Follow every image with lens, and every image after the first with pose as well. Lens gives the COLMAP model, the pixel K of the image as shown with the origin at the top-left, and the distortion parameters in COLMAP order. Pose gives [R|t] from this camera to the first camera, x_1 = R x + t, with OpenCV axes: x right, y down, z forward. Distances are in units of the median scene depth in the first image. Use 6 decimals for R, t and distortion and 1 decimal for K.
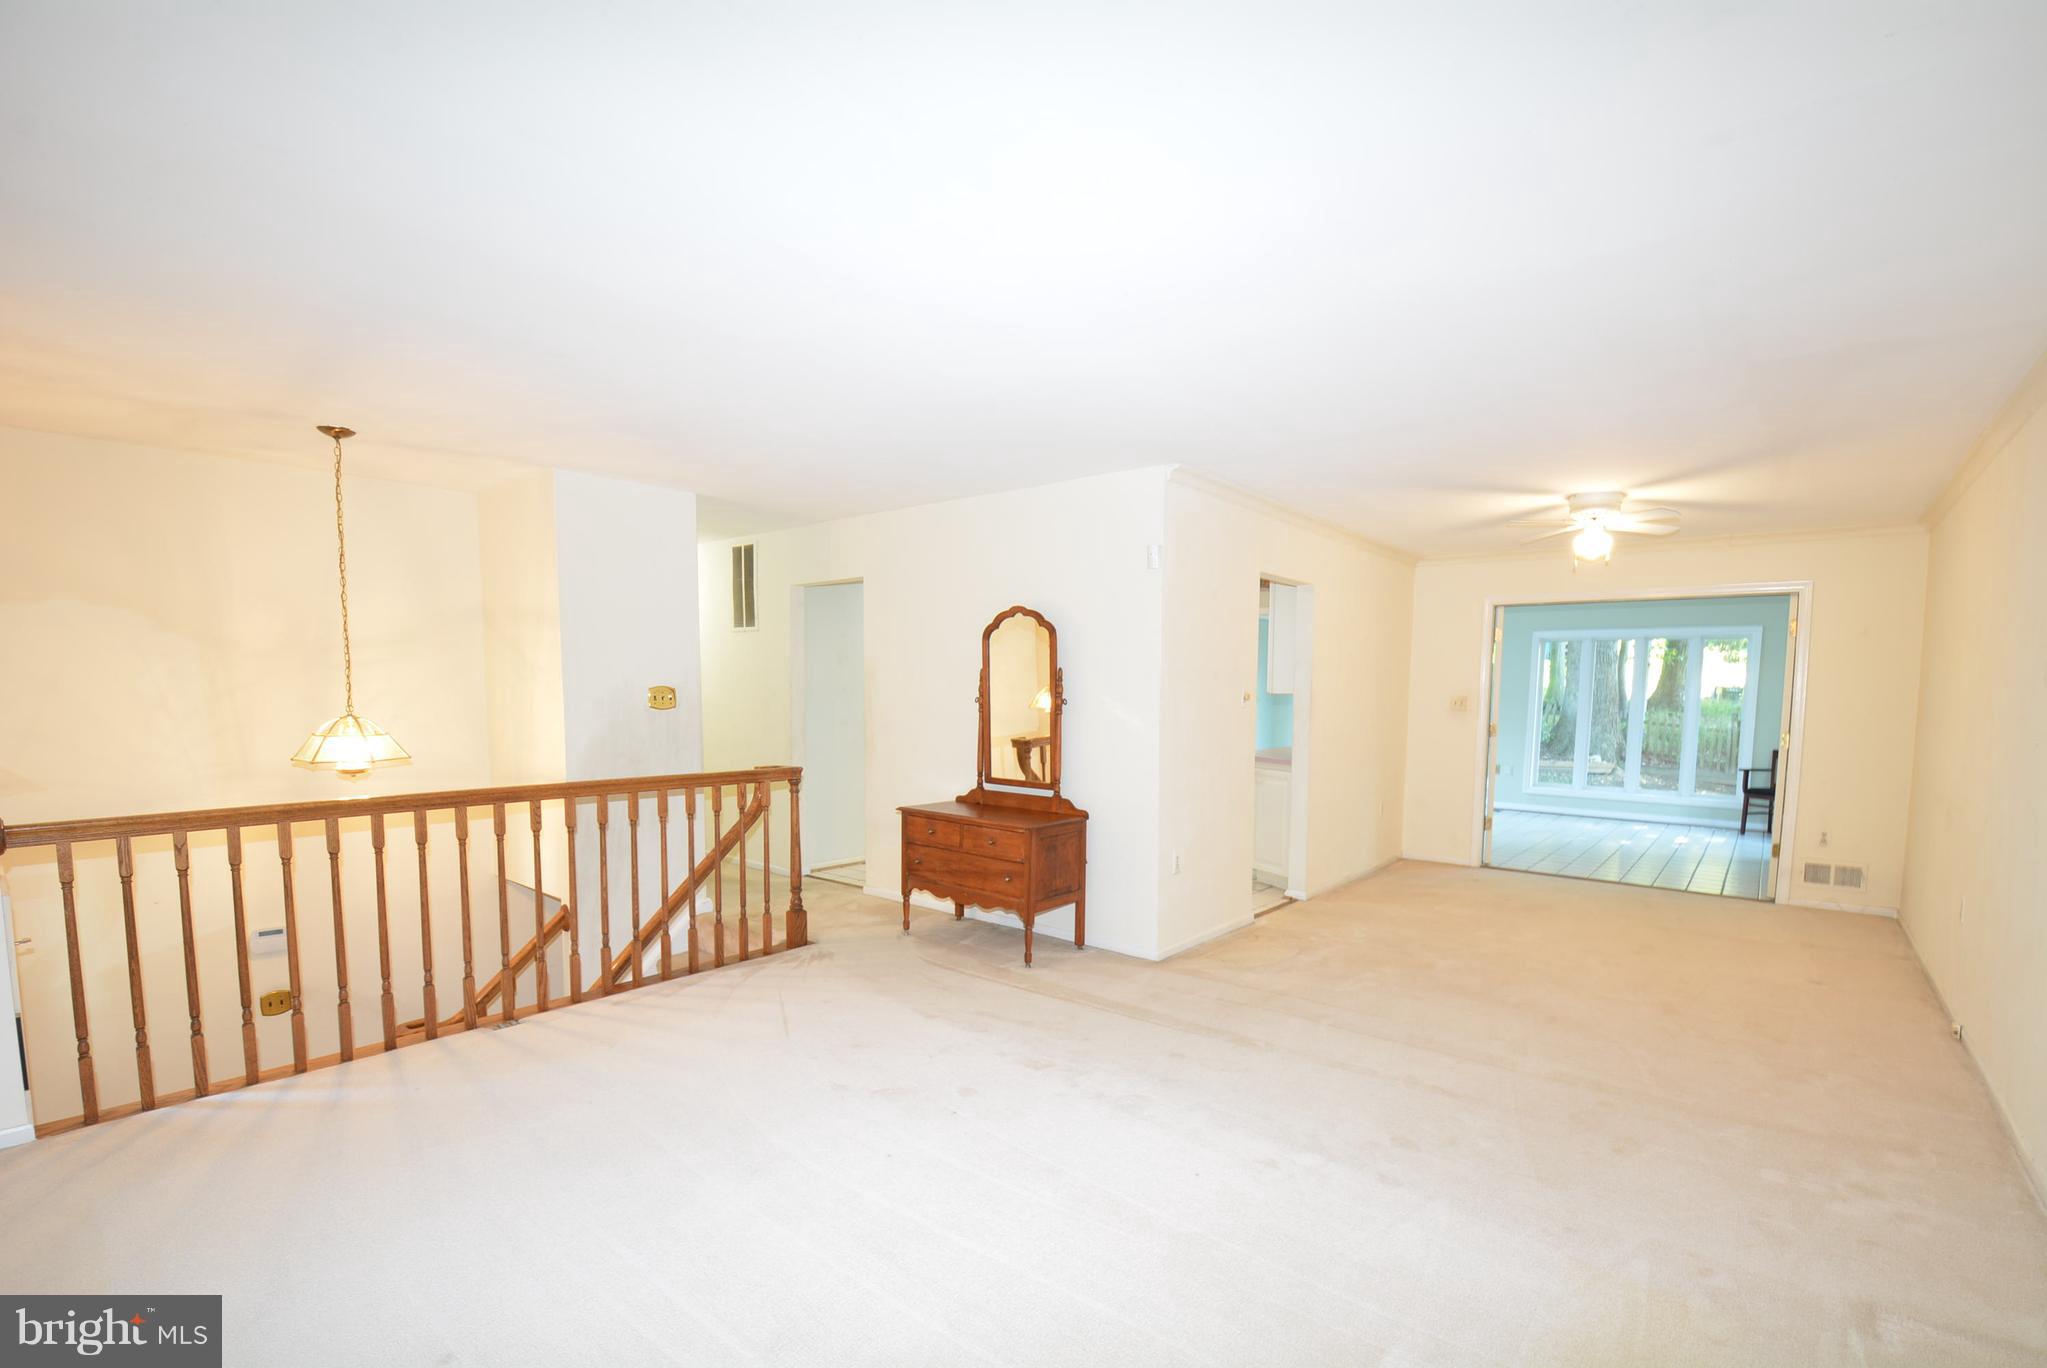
lens RADIAL K [[899.1, 0, 1029.8], [0, 899.1, 694.9], [0, 0, 1]] dist [-0.006085, -0.012105]
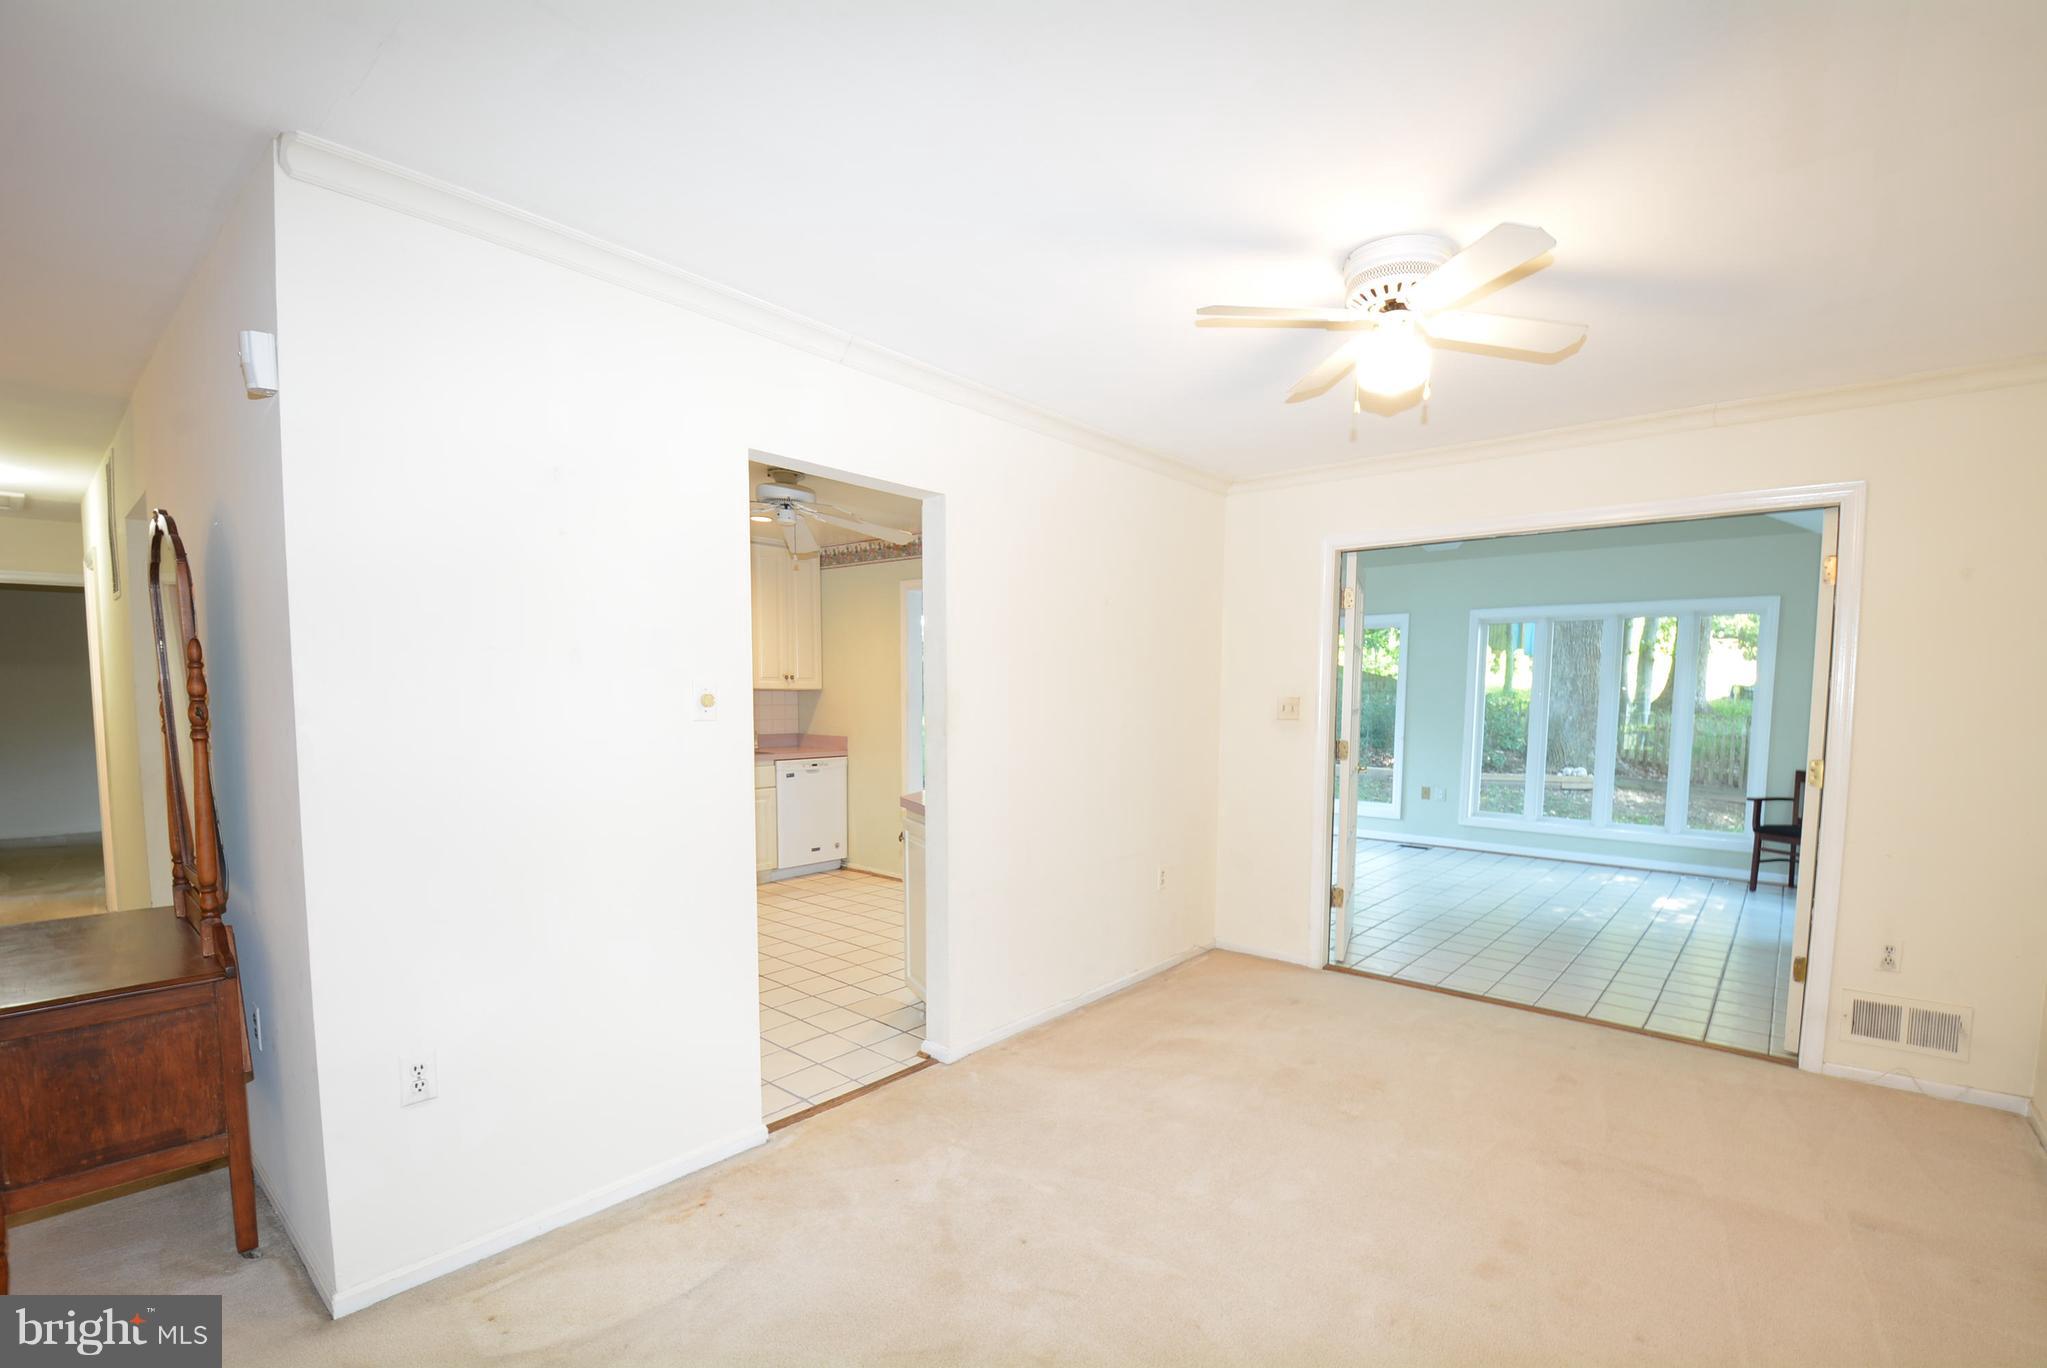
lens RADIAL K [[899.1, 0, 1035.5], [0, 899.1, 702.6], [0, 0, 1]] dist [-0.006085, -0.012105]
pose [[0.999899, -0.007230, -0.012212, 0.251807], [0.007280, 0.999965, 0.004110, 0.000926], [0.012181, -0.004199, 0.999917, 0.300485]]
